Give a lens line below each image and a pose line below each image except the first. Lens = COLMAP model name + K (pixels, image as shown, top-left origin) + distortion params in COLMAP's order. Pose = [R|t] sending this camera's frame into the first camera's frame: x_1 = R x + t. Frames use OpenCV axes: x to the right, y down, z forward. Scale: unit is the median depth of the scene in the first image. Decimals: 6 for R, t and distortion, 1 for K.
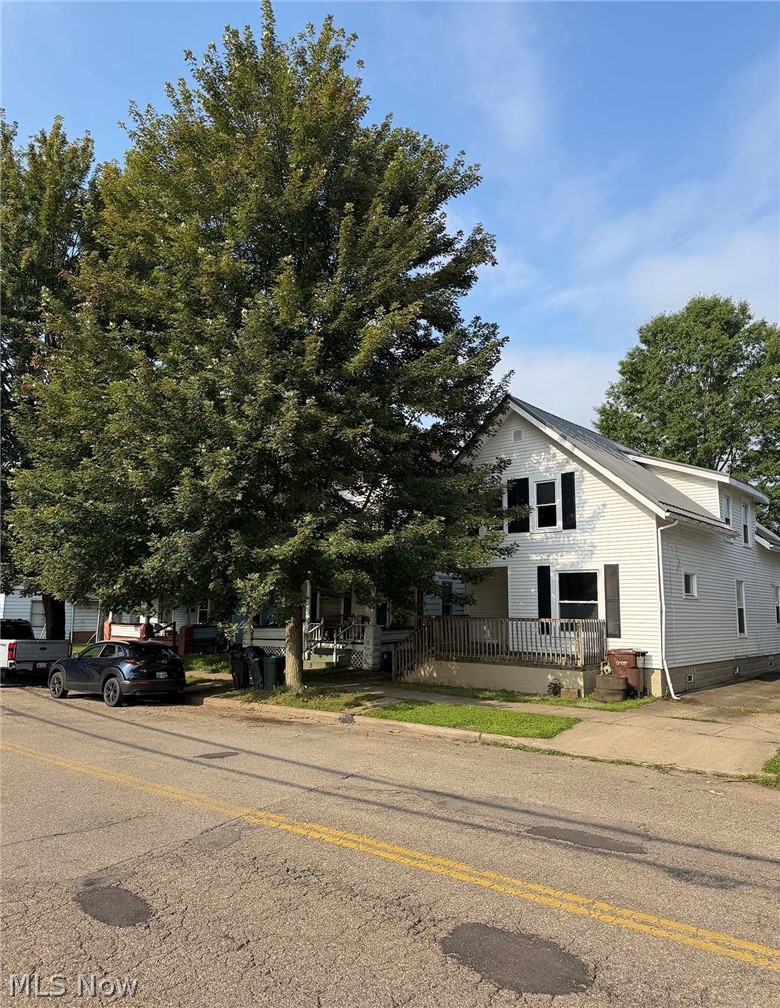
lens RADIAL K [[724.5, 0, 390.0], [0, 724.5, 504.0], [0, 0, 1]] dist [0.171908, -0.341051]
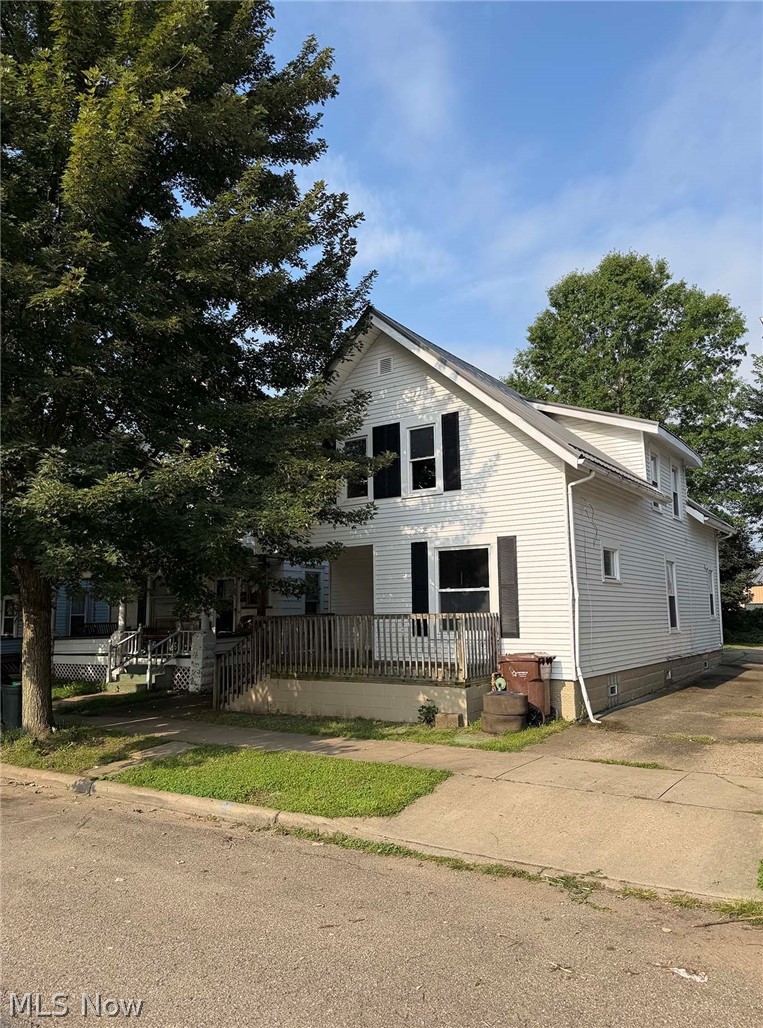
lens RADIAL K [[729.1, 0, 394.1], [0, 729.1, 503.4], [0, 0, 1]] dist [0.178757, -0.296158]
pose [[0.993663, -0.007203, 0.112168, 0.105184], [0.007611, 0.999966, -0.003210, 0.048950], [-0.112141, 0.004043, 0.993684, 0.281495]]
